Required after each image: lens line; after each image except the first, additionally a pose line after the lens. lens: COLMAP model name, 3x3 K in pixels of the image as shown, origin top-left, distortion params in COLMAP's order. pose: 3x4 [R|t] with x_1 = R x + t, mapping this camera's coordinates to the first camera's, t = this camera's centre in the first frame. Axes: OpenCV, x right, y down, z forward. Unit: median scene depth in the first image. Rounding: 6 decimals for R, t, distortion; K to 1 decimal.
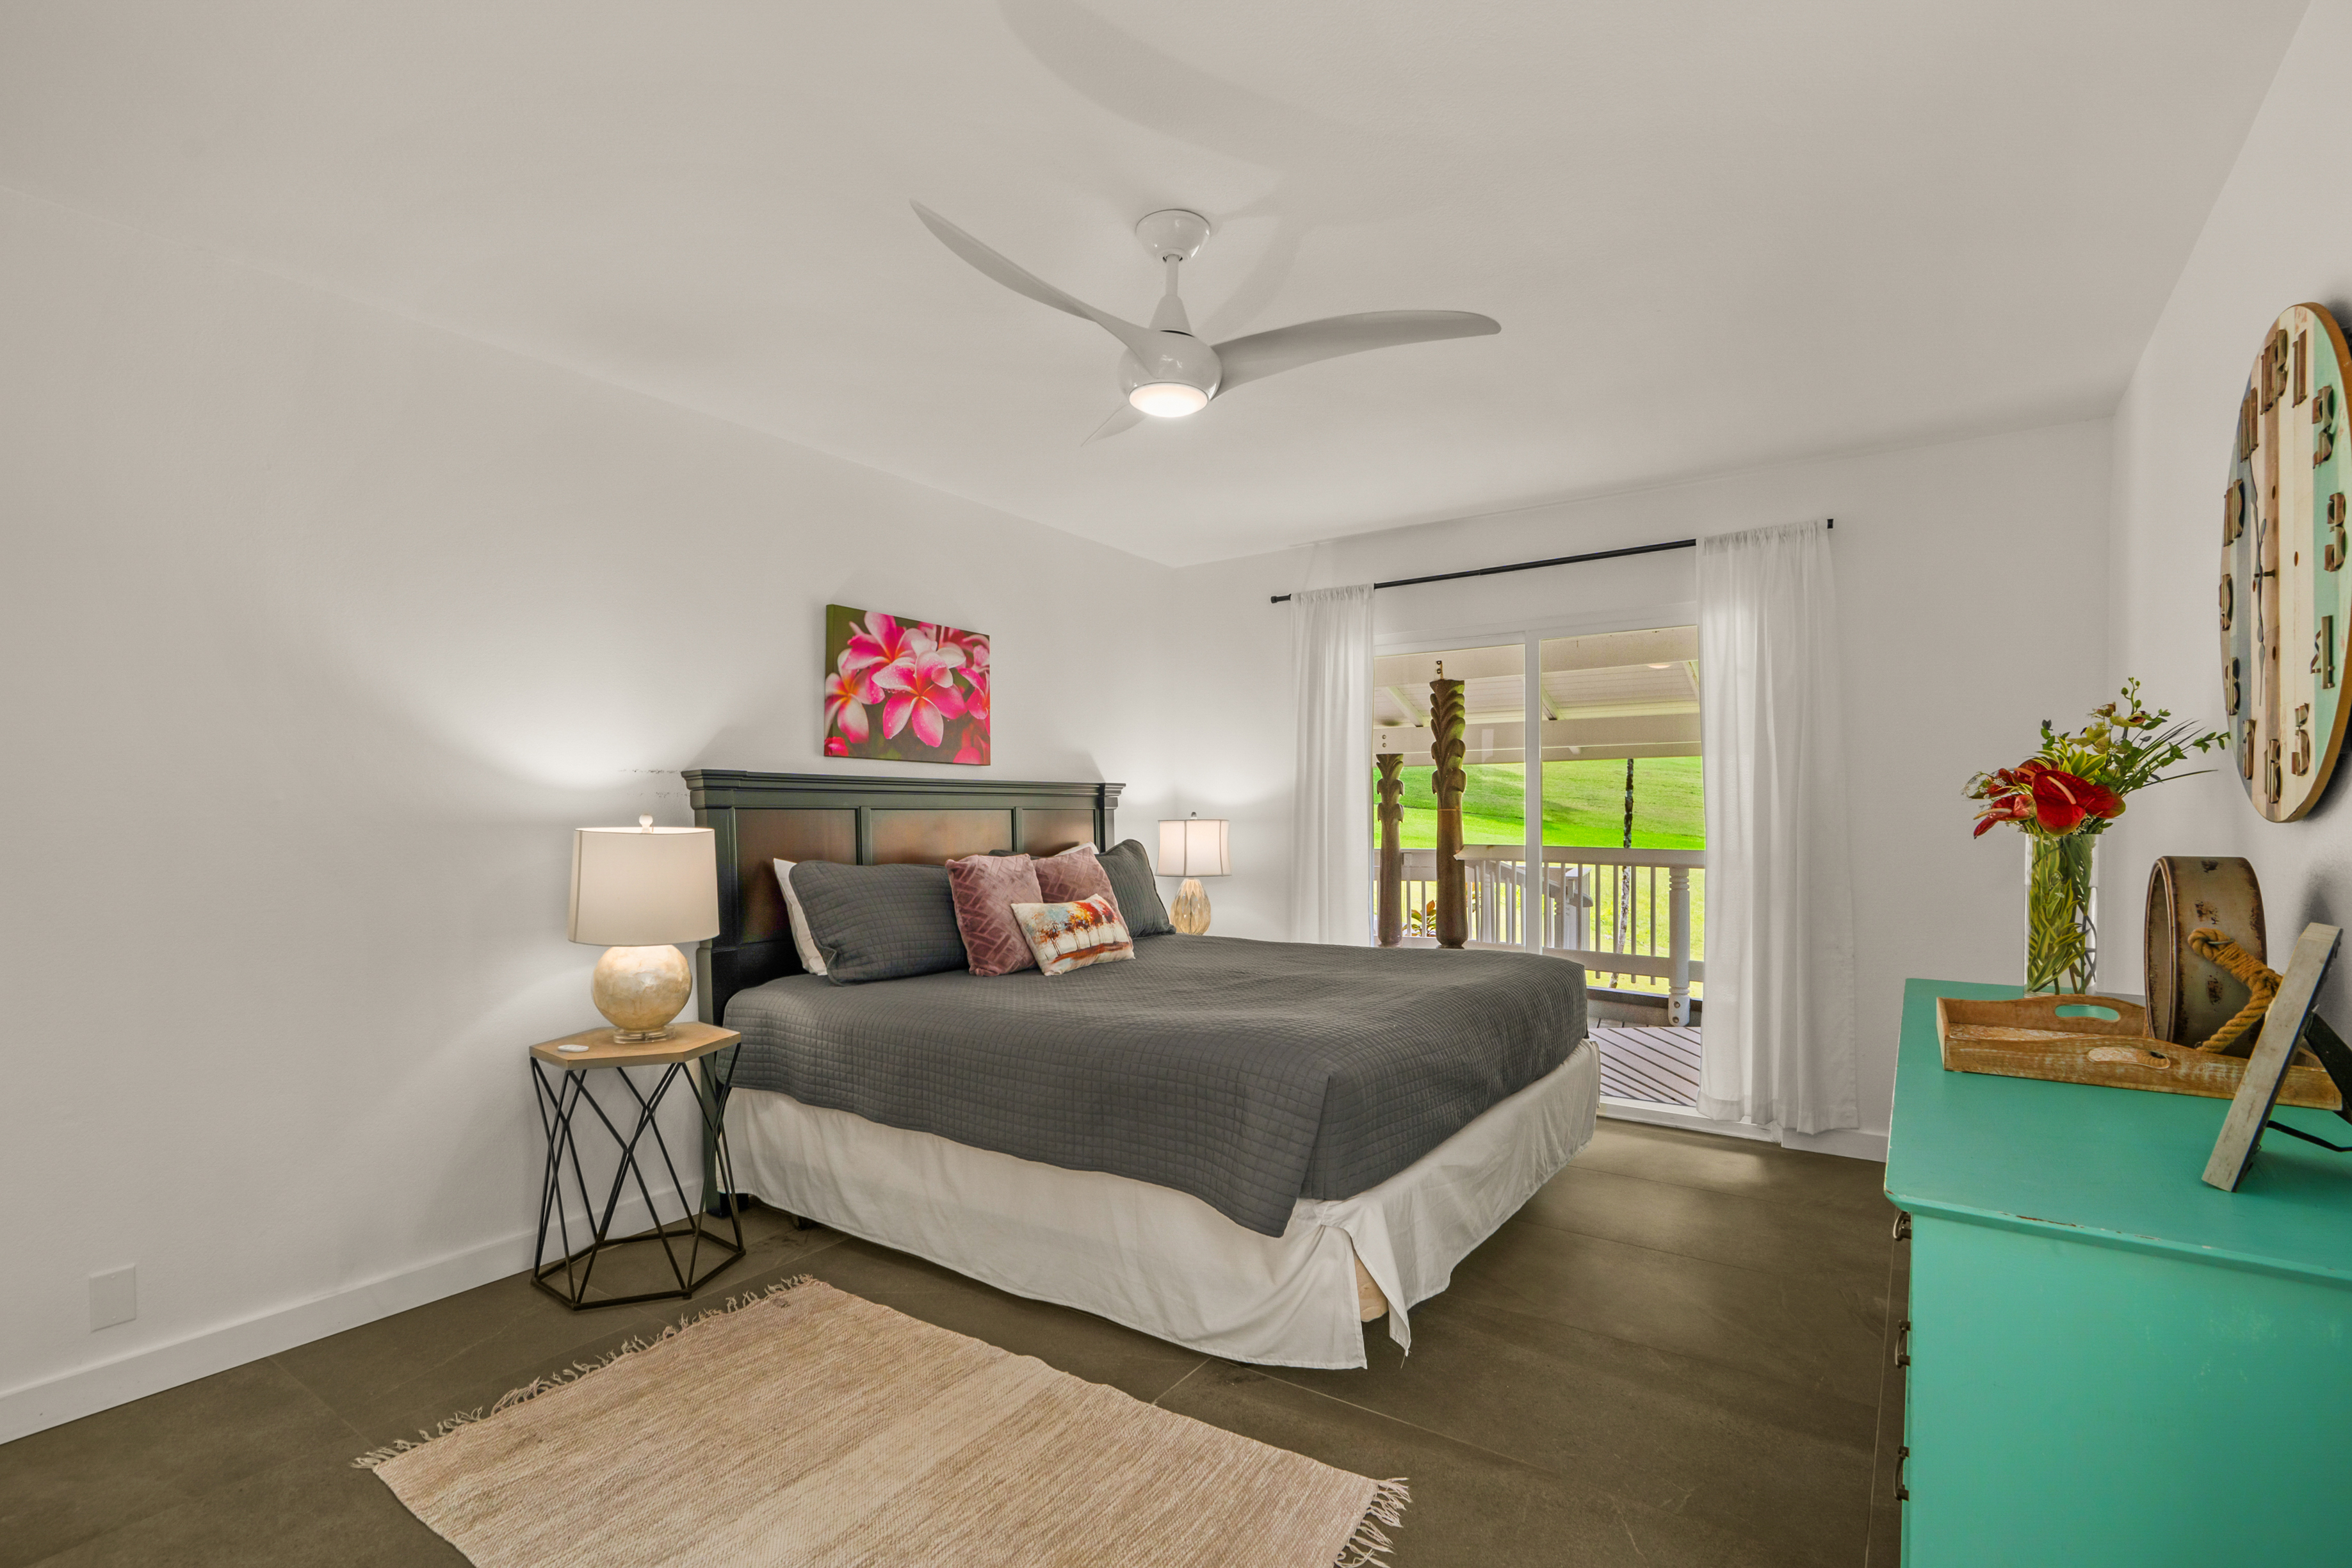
lens RADIAL K [[1077.8, 0, 1168.2], [0, 1077.8, 802.0], [0, 0, 1]] dist [-0.002488, -0.000124]
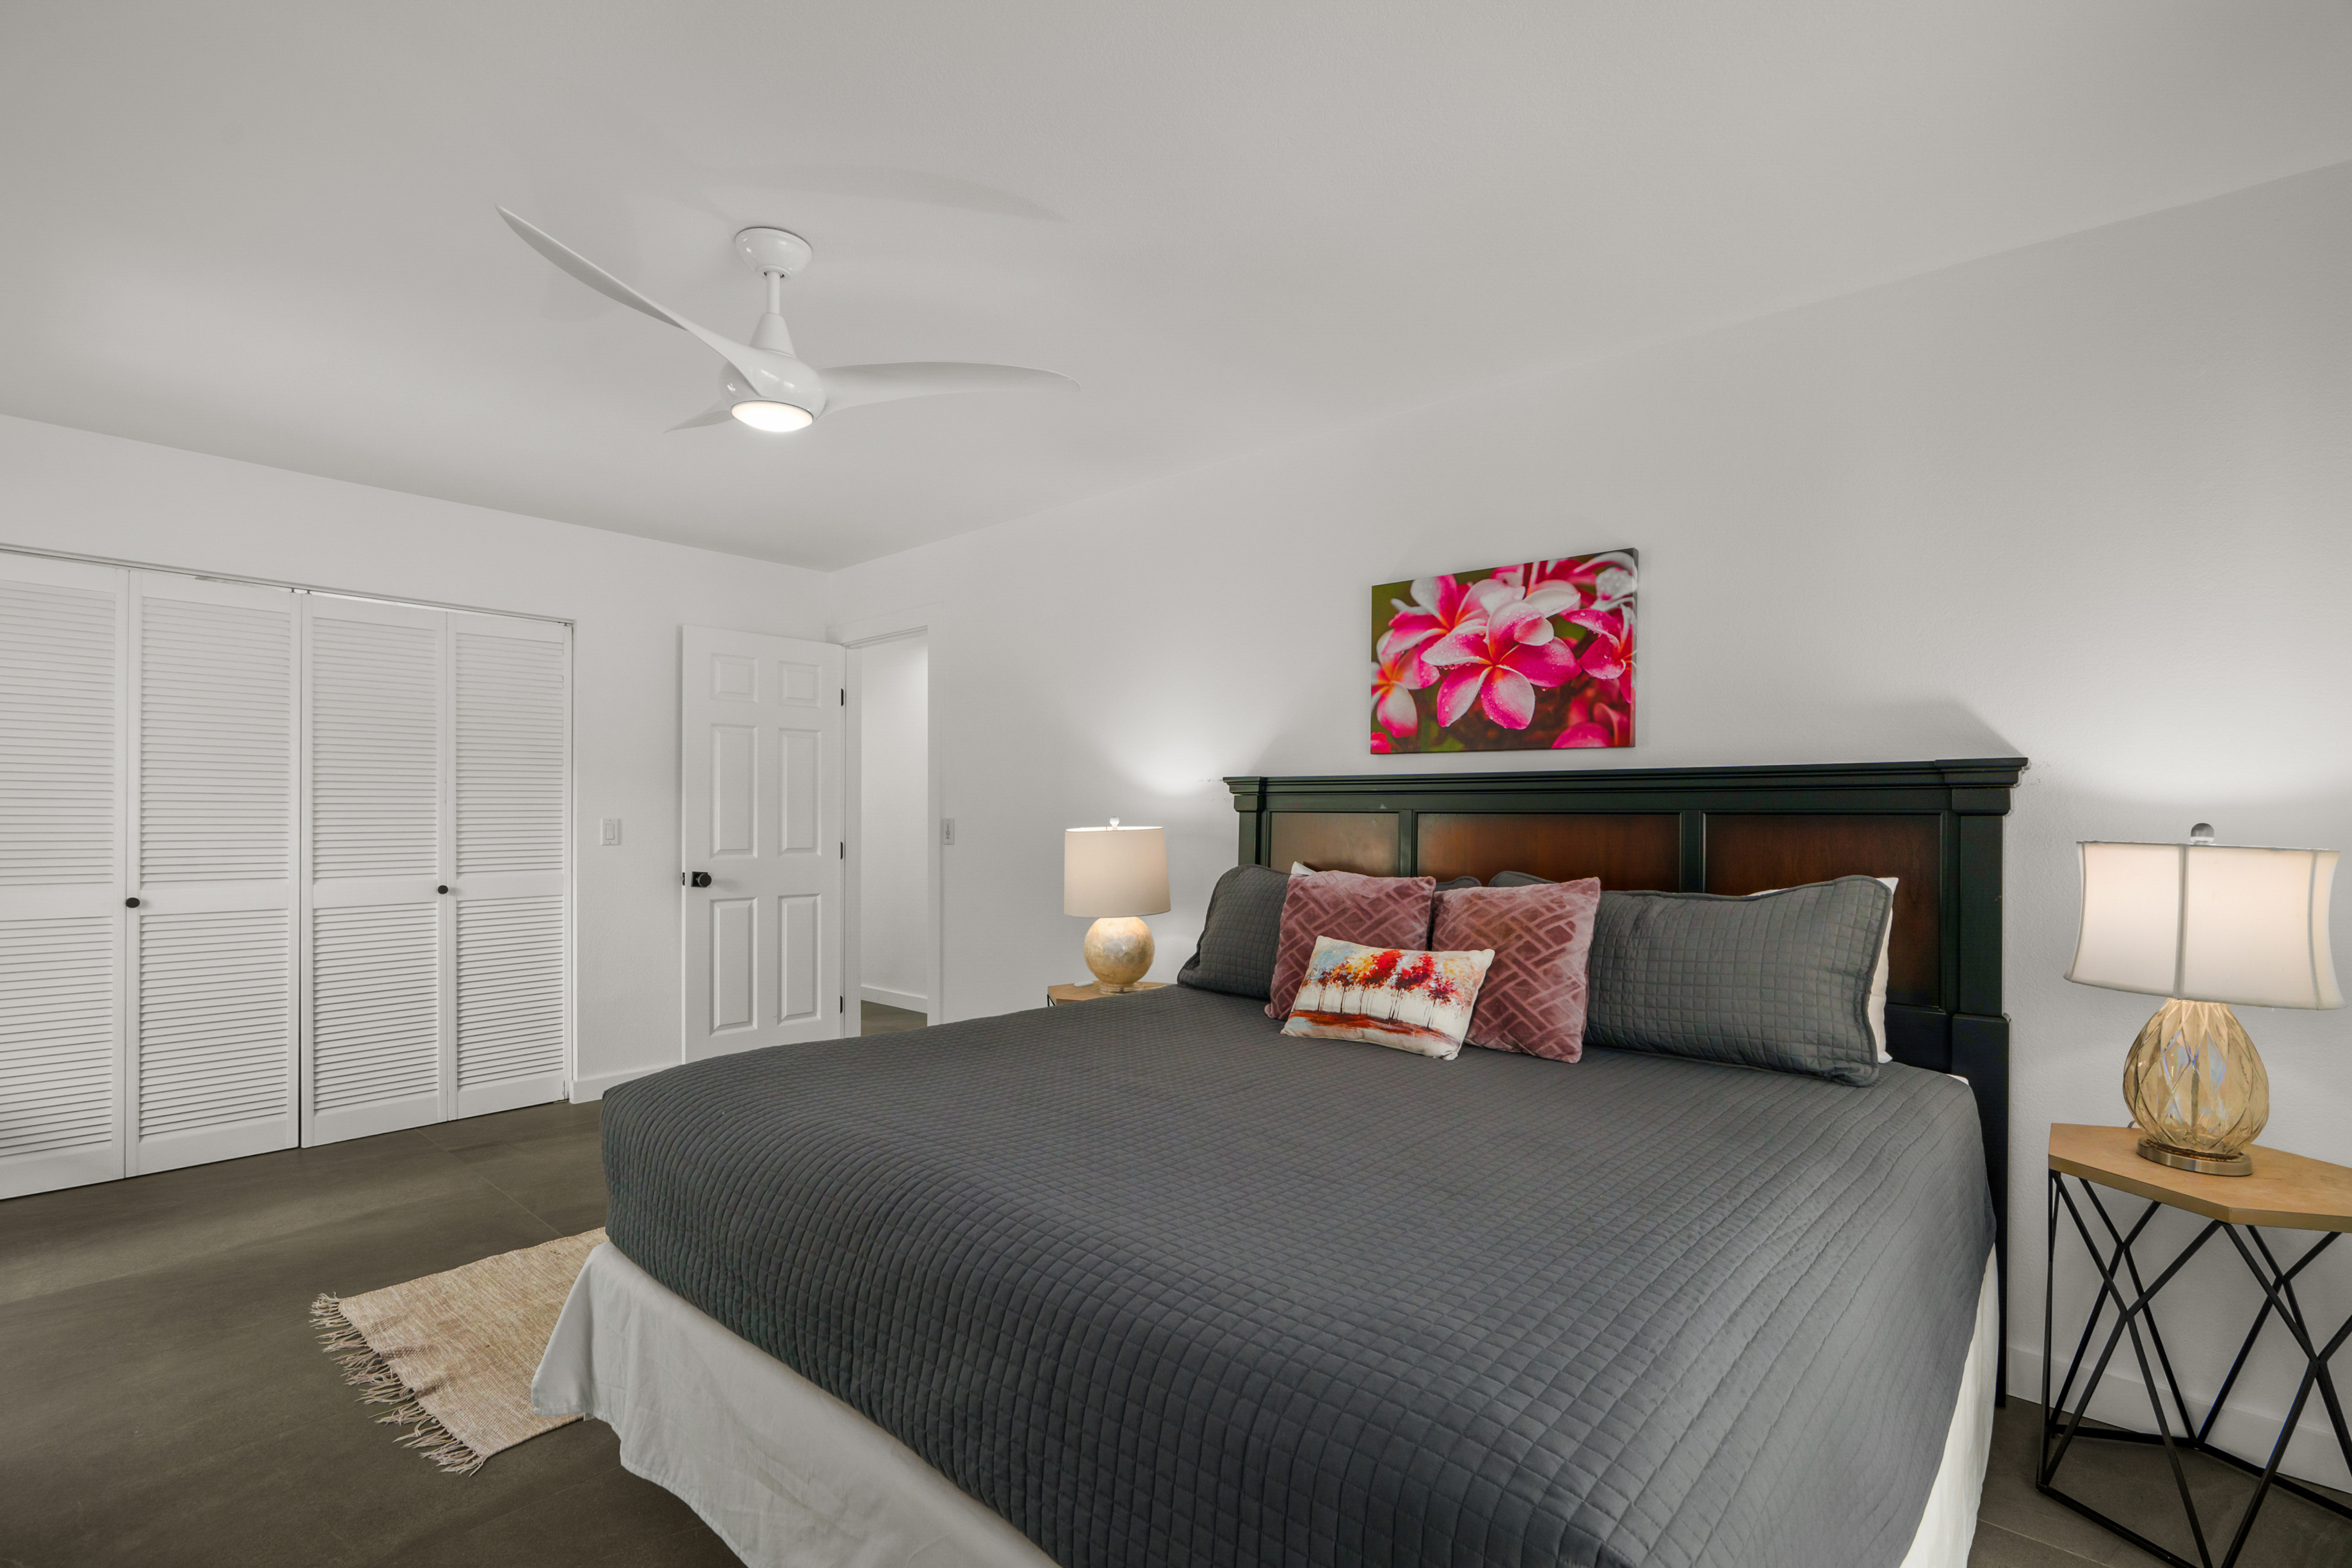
lens RADIAL K [[1077.8, 0, 1168.2], [0, 1077.8, 802.0], [0, 0, 1]] dist [-0.002488, -0.000124]
pose [[-0.140219, -0.016202, -0.989988, 0.558916], [-0.007640, 0.999854, -0.015281, 0.011578], [0.990091, 0.005420, -0.140323, 0.887620]]
